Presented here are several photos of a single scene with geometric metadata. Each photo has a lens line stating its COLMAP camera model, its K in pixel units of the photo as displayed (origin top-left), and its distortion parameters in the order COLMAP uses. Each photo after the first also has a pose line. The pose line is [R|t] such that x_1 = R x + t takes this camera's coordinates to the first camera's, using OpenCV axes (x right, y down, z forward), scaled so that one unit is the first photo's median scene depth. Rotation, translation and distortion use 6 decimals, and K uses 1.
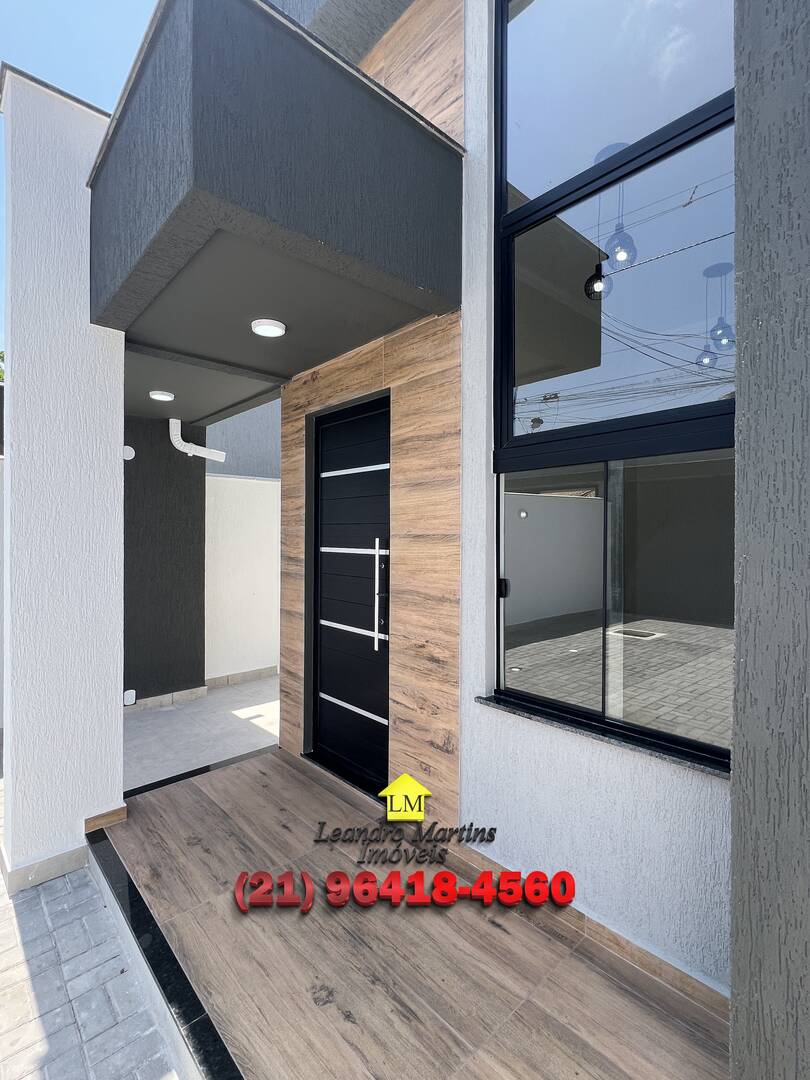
lens RADIAL K [[503.7, 0, 412.1], [0, 503.7, 537.9], [0, 0, 1]] dist [-0.005183, 0.001317]
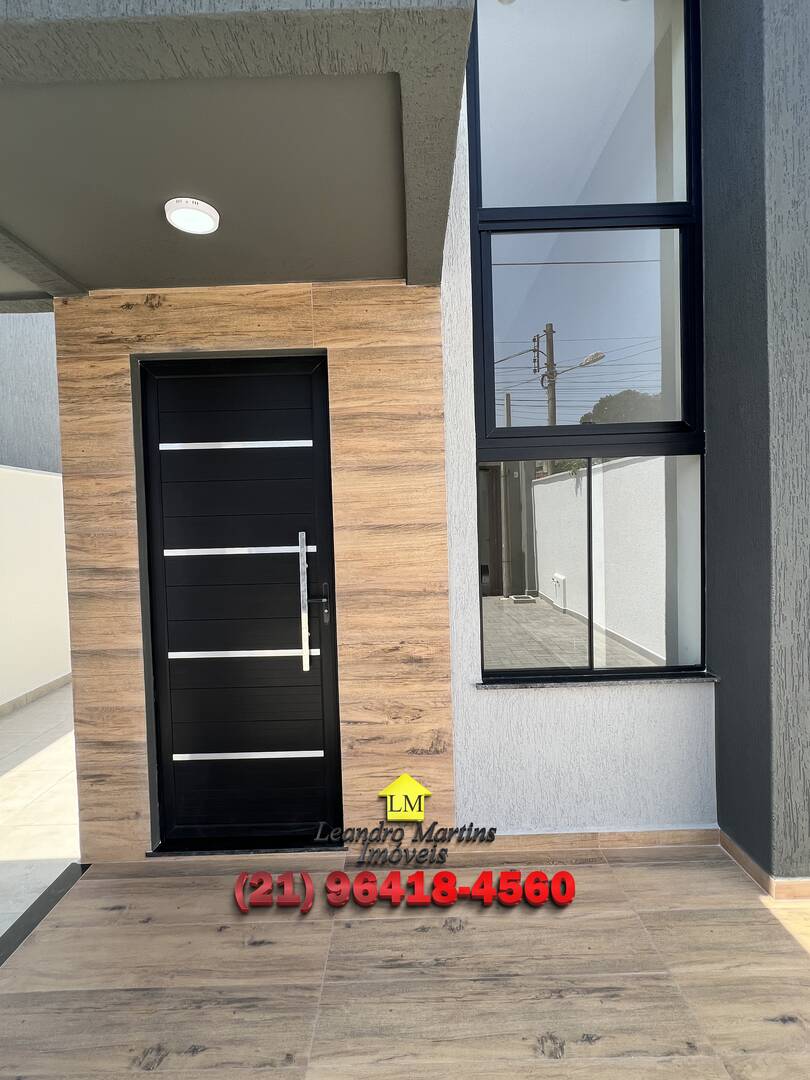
lens RADIAL K [[503.7, 0, 407.4], [0, 503.7, 536.5], [0, 0, 1]] dist [-0.005183, 0.001317]
pose [[0.688944, -0.043733, 0.723494, -0.600678], [0.035447, 0.999017, 0.026633, -0.008623], [-0.723947, 0.007297, 0.689817, 0.360447]]
